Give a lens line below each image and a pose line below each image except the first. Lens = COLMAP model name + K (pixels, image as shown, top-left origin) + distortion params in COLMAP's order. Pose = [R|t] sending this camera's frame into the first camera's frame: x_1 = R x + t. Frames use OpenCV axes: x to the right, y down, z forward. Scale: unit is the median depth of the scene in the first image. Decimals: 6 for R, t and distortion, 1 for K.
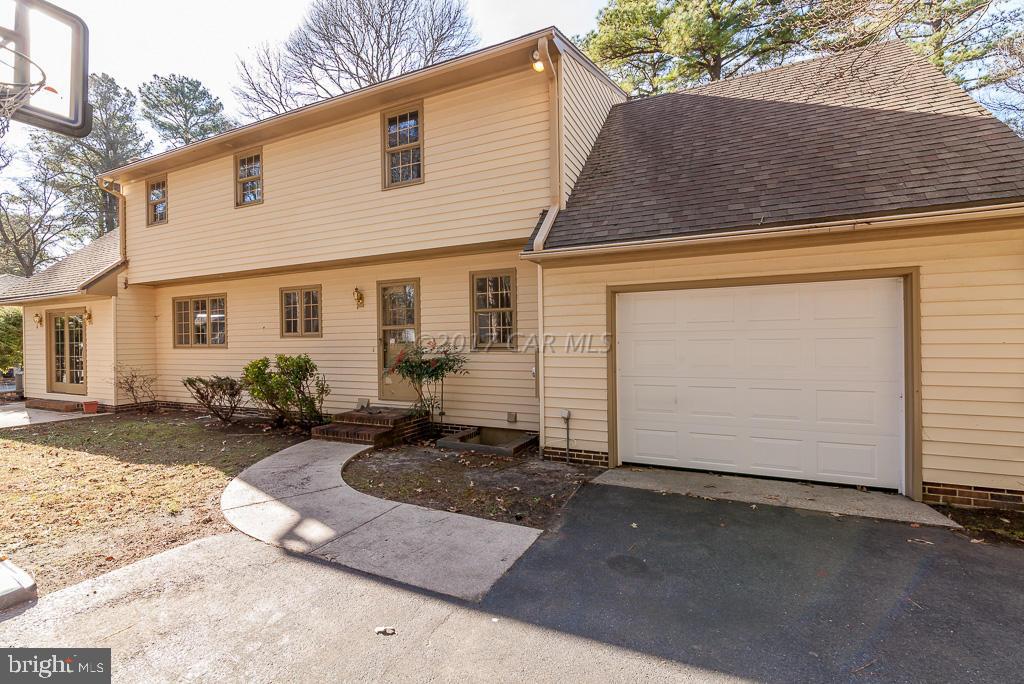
lens RADIAL K [[459.8, 0, 512.0], [0, 459.8, 342.0], [0, 0, 1]] dist [0.002725, 0.000136]
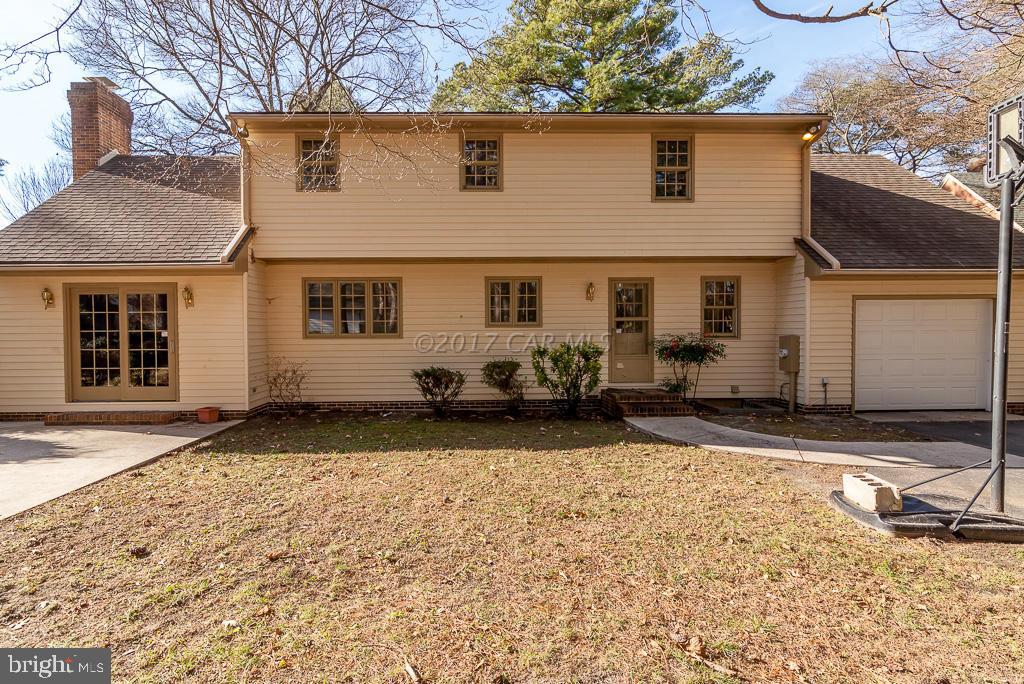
lens RADIAL K [[459.8, 0, 512.0], [0, 459.8, 342.0], [0, 0, 1]] dist [0.002725, 0.000136]
pose [[0.890748, -0.003525, 0.454484, -0.928274], [-0.002109, 0.999927, 0.011889, 0.011231], [-0.454492, -0.011549, 0.890676, 0.096449]]
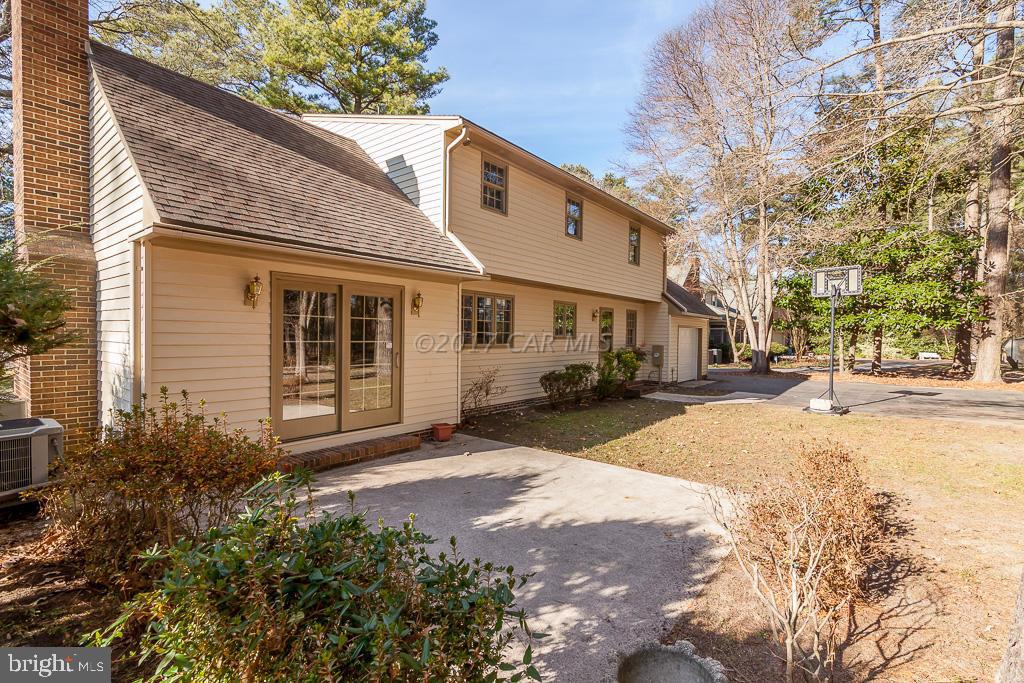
lens RADIAL K [[459.8, 0, 512.0], [0, 459.8, 341.5], [0, 0, 1]] dist [0.002725, 0.000136]
pose [[0.233453, 0.007593, 0.972338, -1.811372], [-0.003496, 0.999970, -0.006970, 0.006423], [-0.972362, -0.001772, 0.233473, 0.829491]]
